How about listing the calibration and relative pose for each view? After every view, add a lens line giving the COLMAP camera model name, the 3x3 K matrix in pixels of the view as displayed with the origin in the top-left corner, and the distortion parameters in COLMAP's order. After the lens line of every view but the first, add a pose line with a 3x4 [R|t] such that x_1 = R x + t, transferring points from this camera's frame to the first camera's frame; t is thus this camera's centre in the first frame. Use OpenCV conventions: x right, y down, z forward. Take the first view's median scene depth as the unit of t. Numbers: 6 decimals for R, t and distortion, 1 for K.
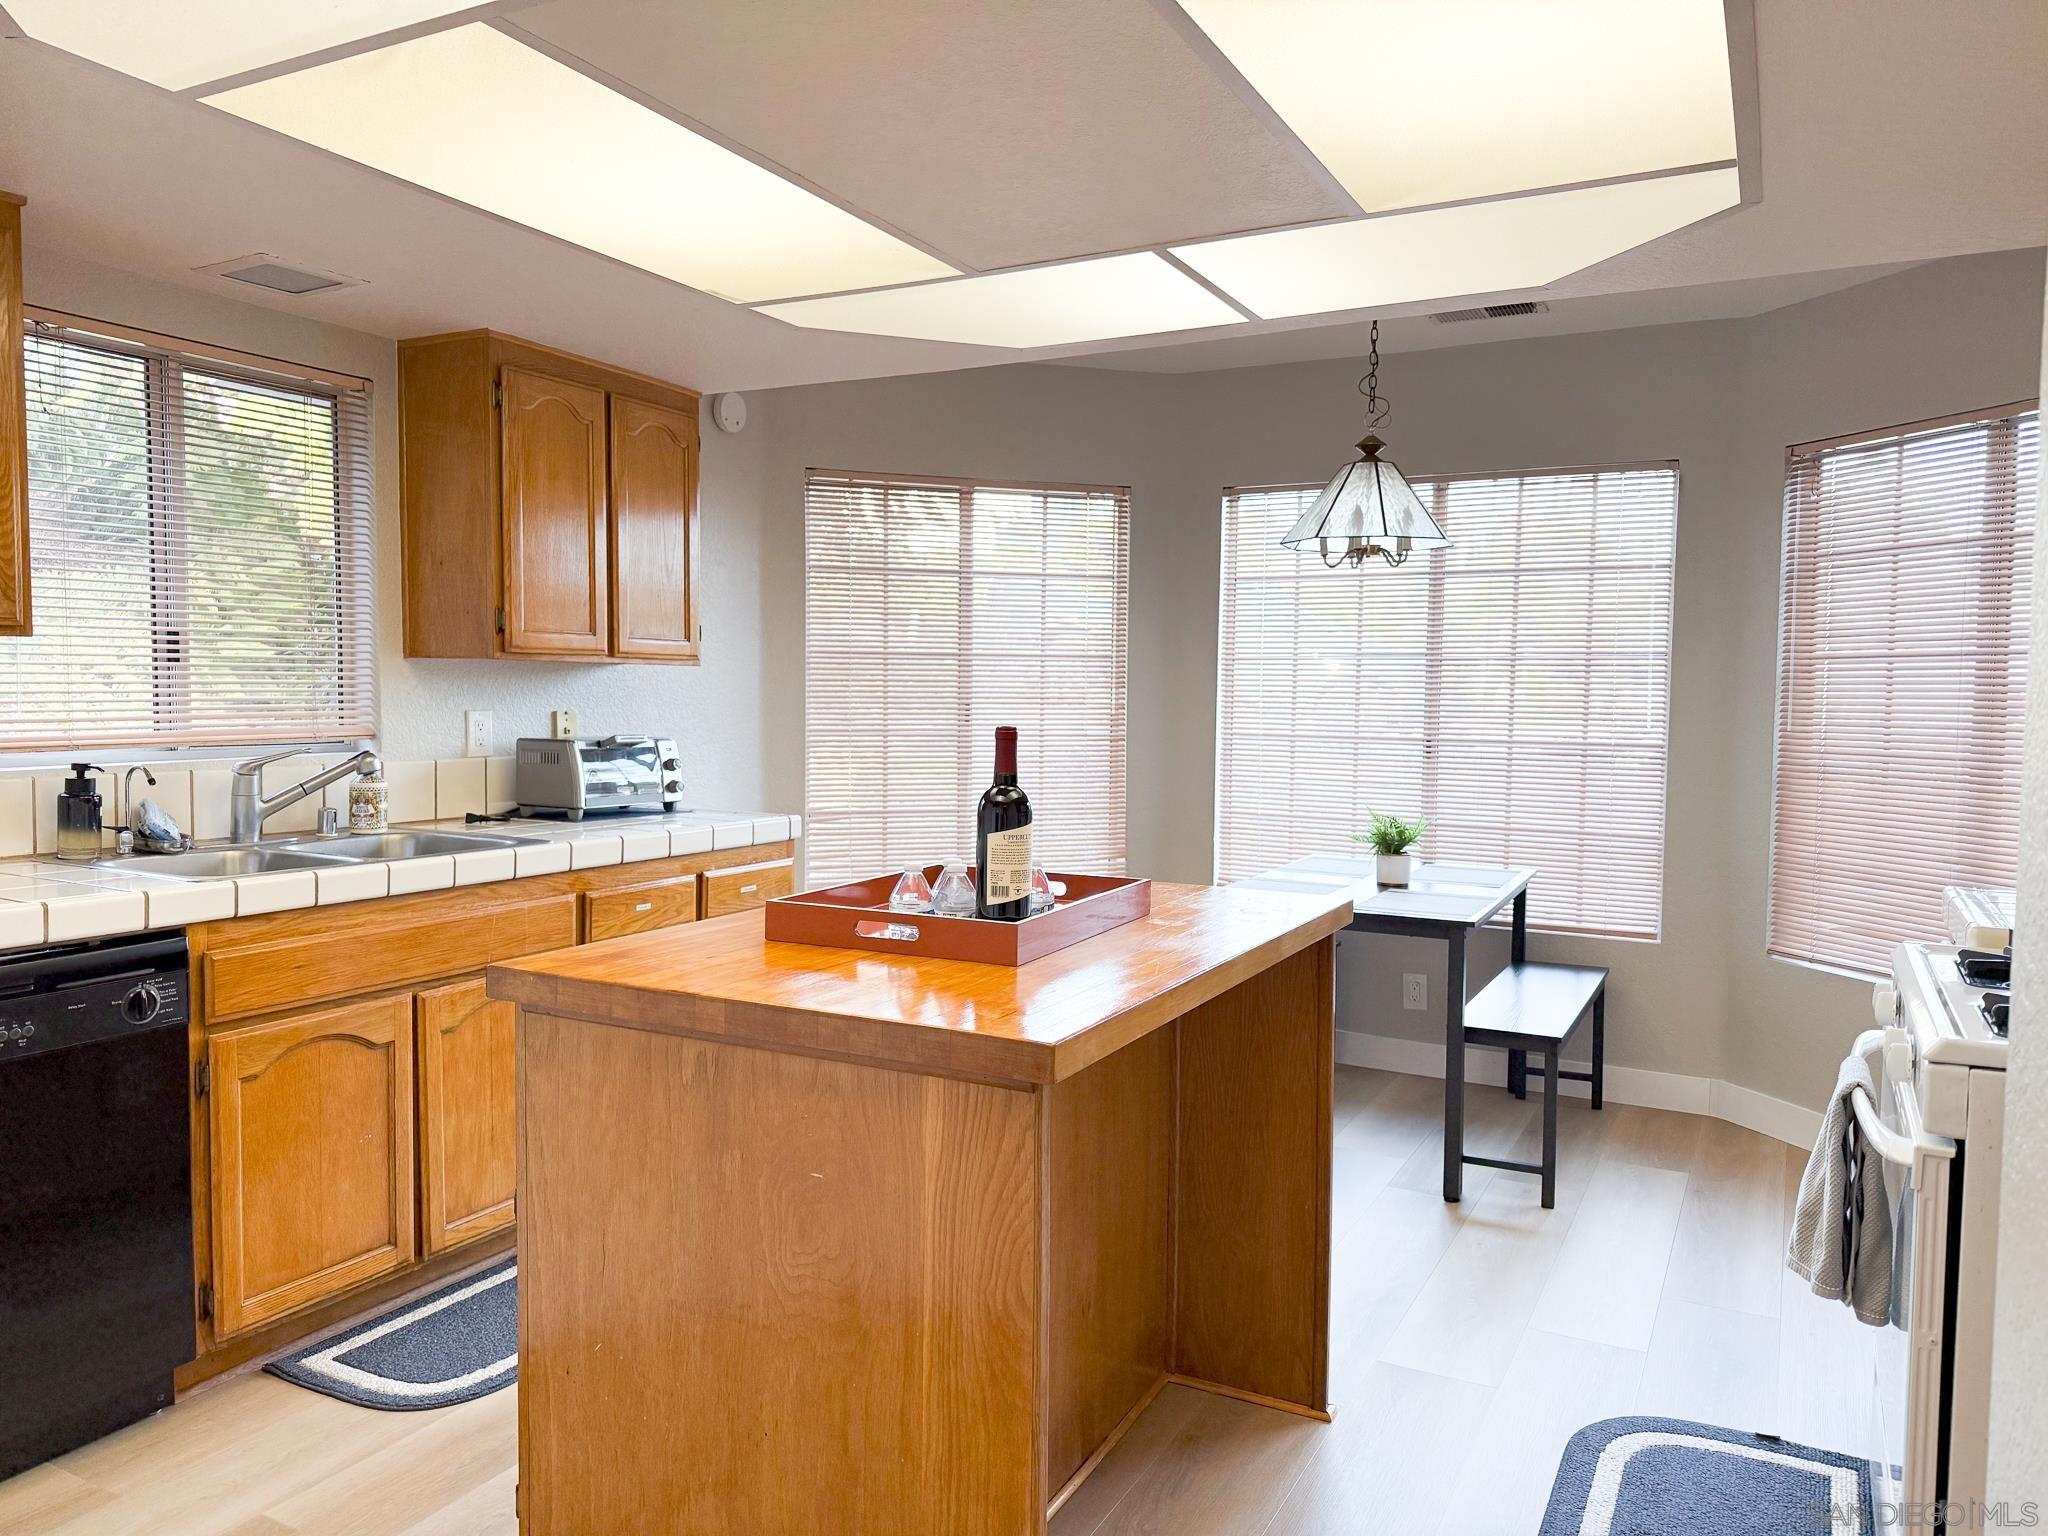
lens RADIAL K [[1432.2, 0, 1017.3], [0, 1432.2, 775.2], [0, 0, 1]] dist [0.038607, -0.055225]
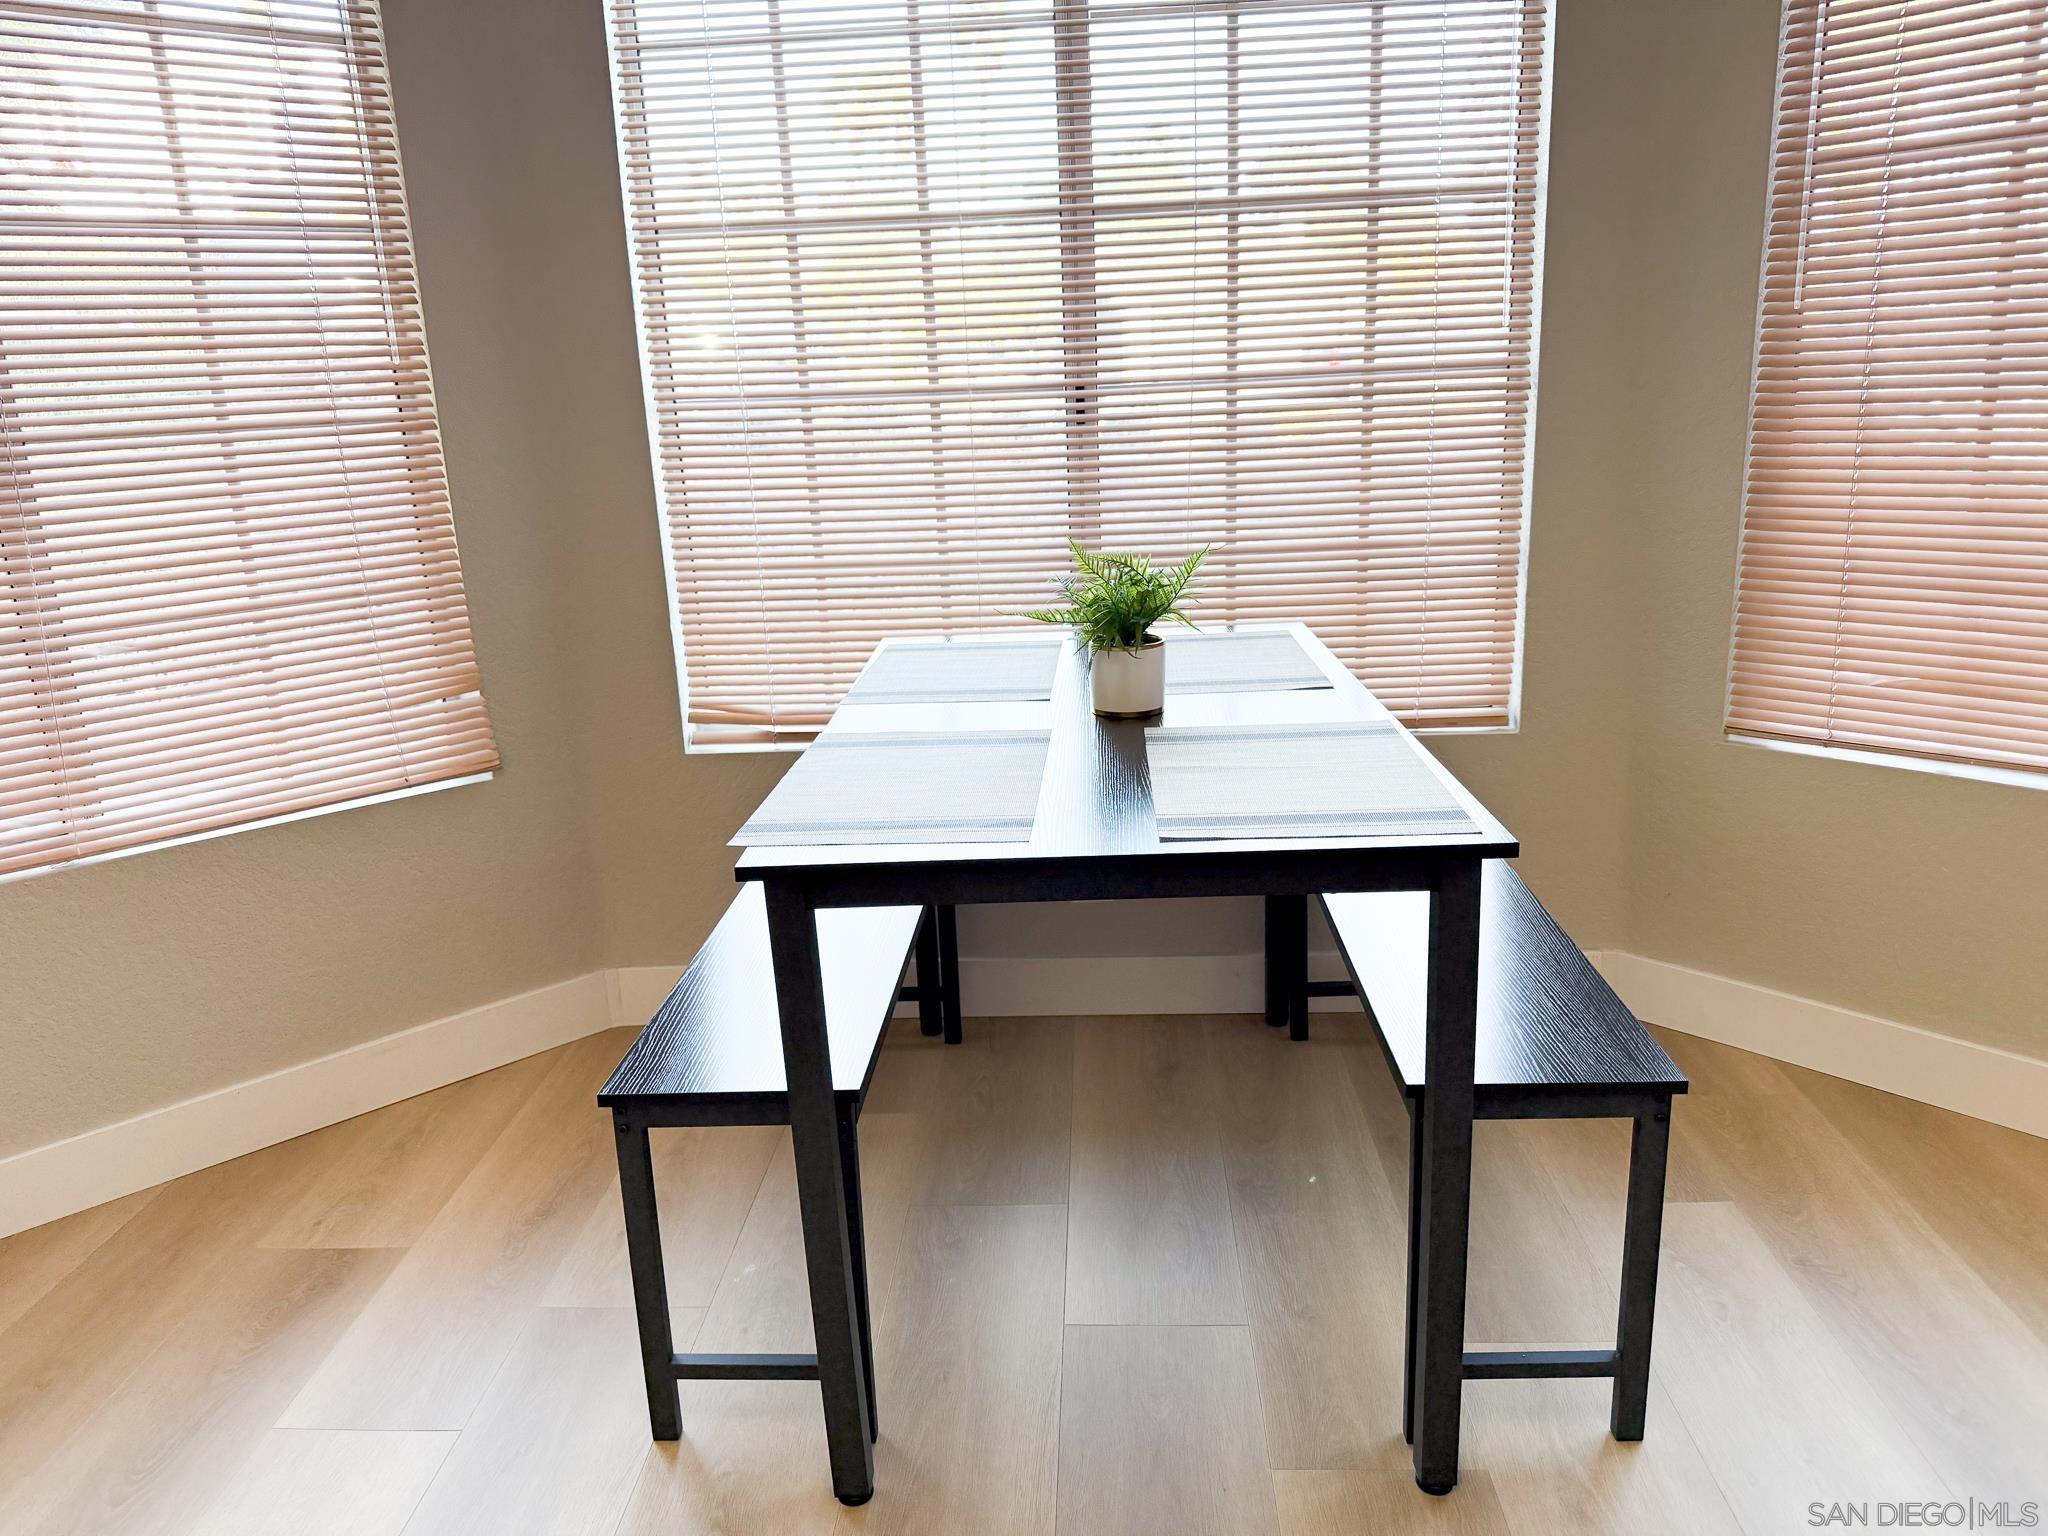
lens RADIAL K [[1432.2, 0, 1017.3], [0, 1432.2, 775.2], [0, 0, 1]] dist [0.038607, -0.055225]
pose [[0.901668, -0.166094, 0.399258, 0.051083], [0.080530, 0.971637, 0.222343, -0.005953], [-0.424863, -0.168327, 0.889470, 0.623479]]
